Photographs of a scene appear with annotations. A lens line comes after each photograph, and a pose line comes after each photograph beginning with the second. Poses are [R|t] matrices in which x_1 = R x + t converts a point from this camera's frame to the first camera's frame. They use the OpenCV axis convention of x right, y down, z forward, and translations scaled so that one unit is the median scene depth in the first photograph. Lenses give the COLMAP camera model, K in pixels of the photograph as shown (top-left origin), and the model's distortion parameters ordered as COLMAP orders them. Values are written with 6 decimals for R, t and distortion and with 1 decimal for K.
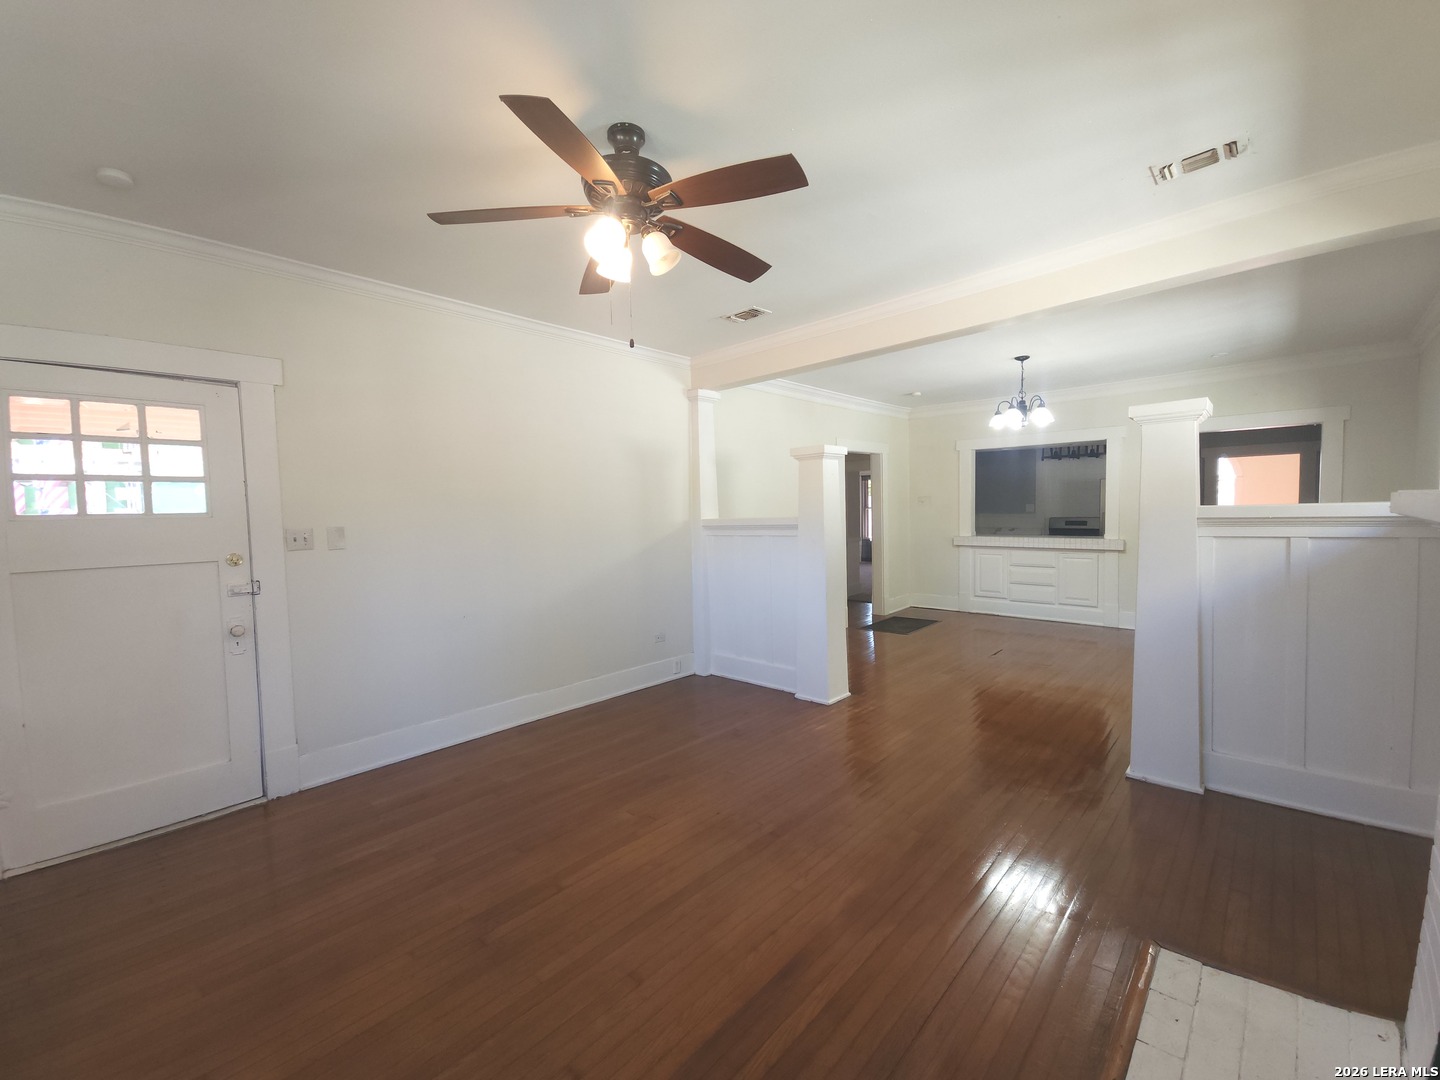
lens RADIAL K [[587.2, 0, 716.3], [0, 587.2, 539.5], [0, 0, 1]] dist [0.000960, -0.000909]
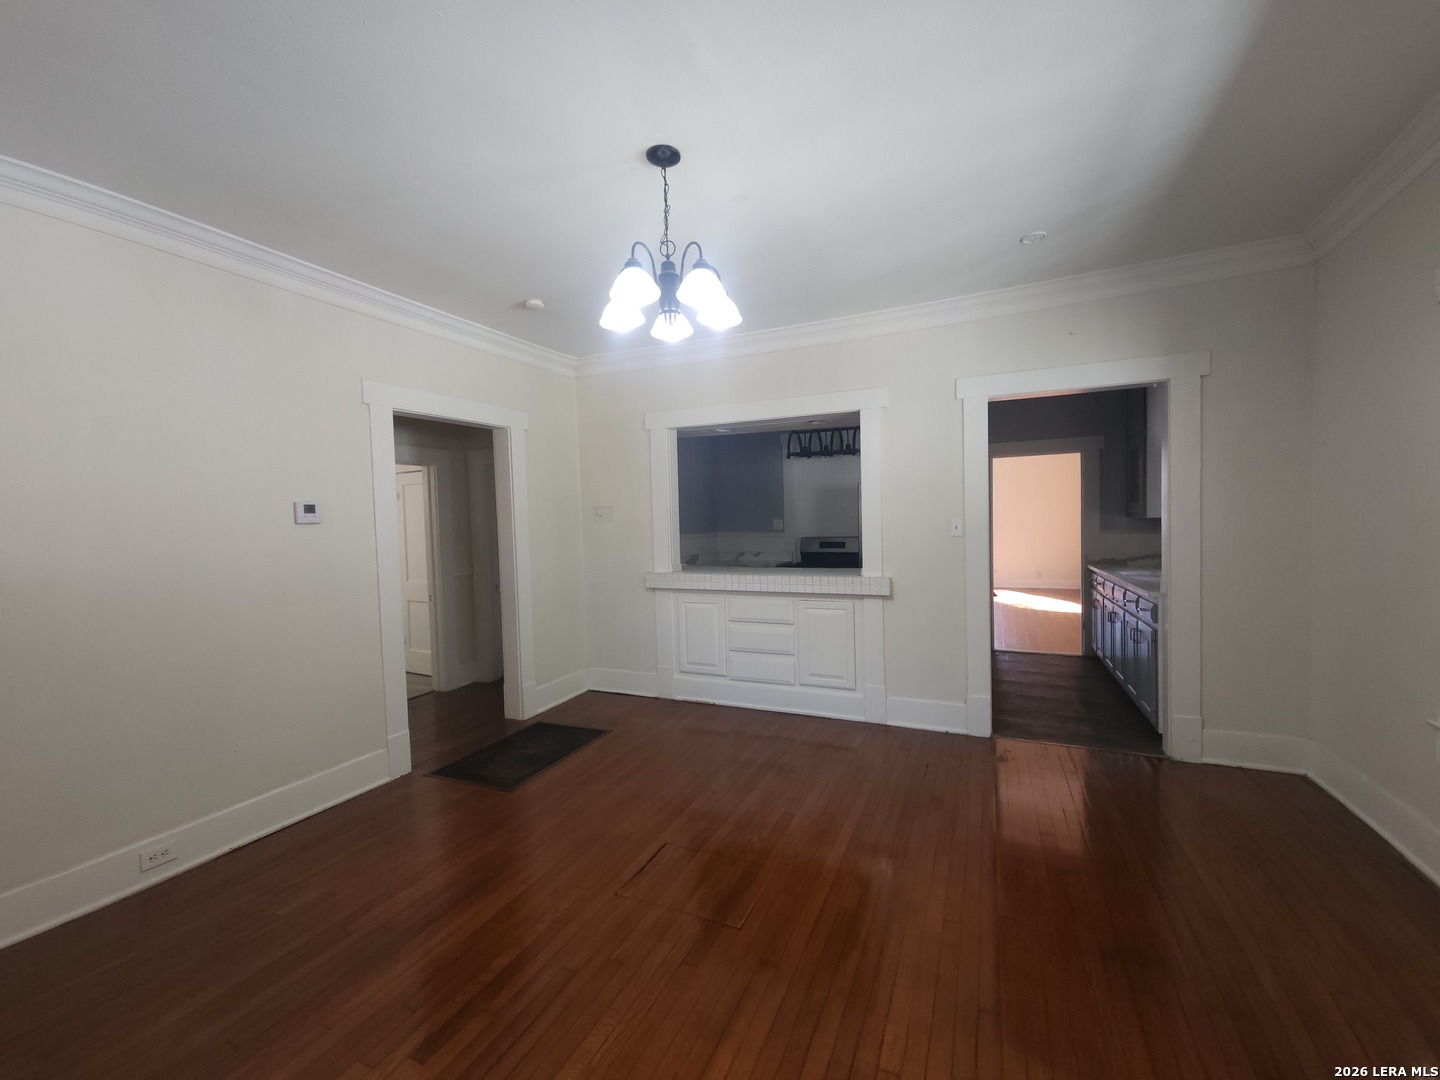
lens RADIAL K [[587.2, 0, 719.0], [0, 587.2, 539.5], [0, 0, 1]] dist [0.000960, -0.000909]
pose [[0.946457, -0.013357, 0.322555, 0.307397], [0.022713, 0.999423, -0.025262, -0.024842], [-0.322031, 0.031235, 0.946214, 0.446062]]
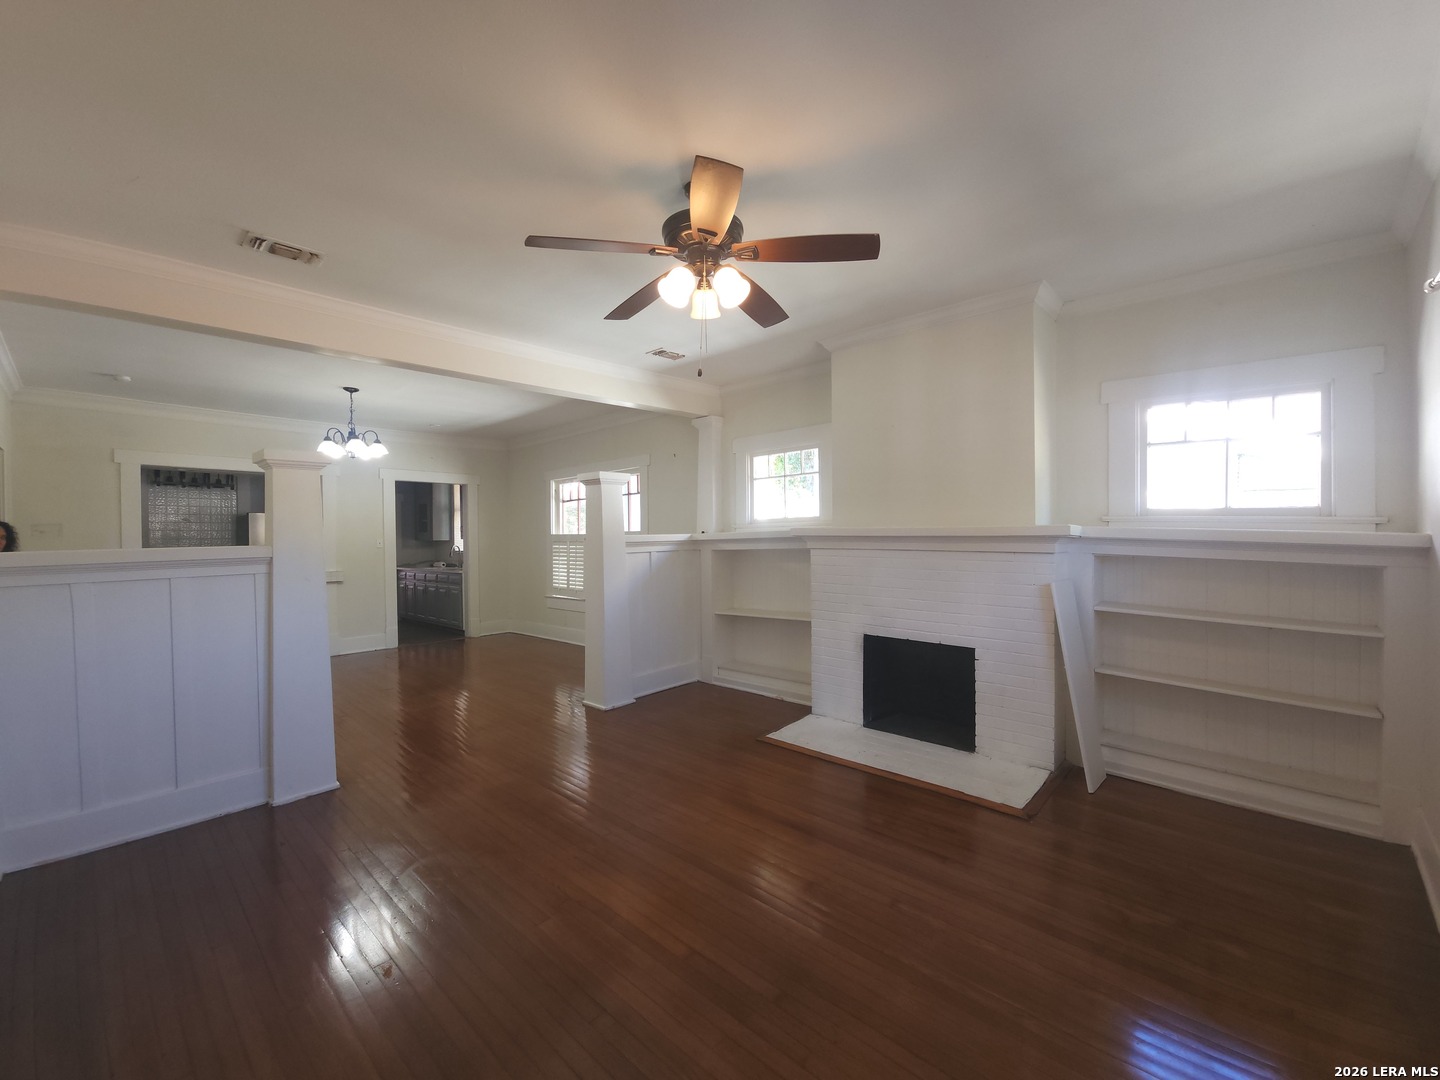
lens RADIAL K [[587.2, 0, 728.6], [0, 587.2, 533.3], [0, 0, 1]] dist [0.000960, -0.000909]
pose [[-0.009652, 0.022353, 0.999704, -0.349297], [0.061151, 0.997892, -0.021722, -0.002425], [-0.998082, 0.060924, -0.010999, 0.279153]]
